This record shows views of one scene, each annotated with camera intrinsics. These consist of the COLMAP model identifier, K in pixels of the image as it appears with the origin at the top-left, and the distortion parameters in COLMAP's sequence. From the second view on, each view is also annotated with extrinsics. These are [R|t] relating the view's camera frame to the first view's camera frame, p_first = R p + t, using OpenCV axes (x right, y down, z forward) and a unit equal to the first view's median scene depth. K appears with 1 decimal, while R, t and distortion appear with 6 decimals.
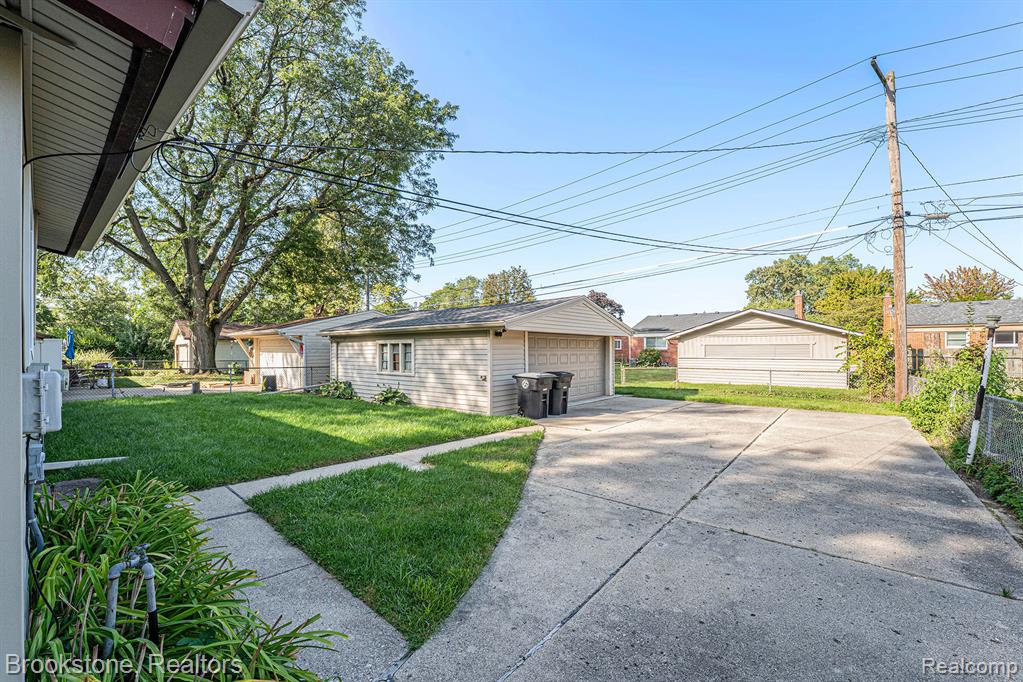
lens RADIAL K [[418.3, 0, 510.6], [0, 418.3, 347.4], [0, 0, 1]] dist [-0.032648, 0.006045]
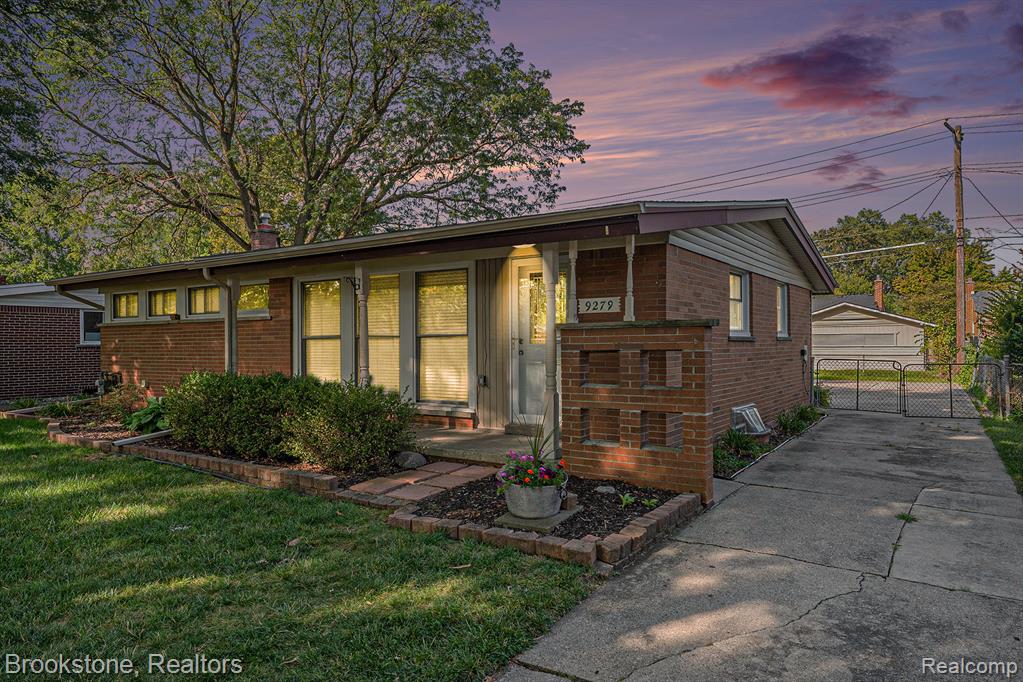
lens RADIAL K [[681.8, 0, 512.2], [0, 681.8, 347.3], [0, 0, 1]] dist [0.002691, 0.001366]
pose [[0.991188, 0.000233, 0.132460, -0.543145], [-0.001906, 0.999920, 0.012504, 0.008612], [-0.132446, -0.012646, 0.991110, -0.697447]]
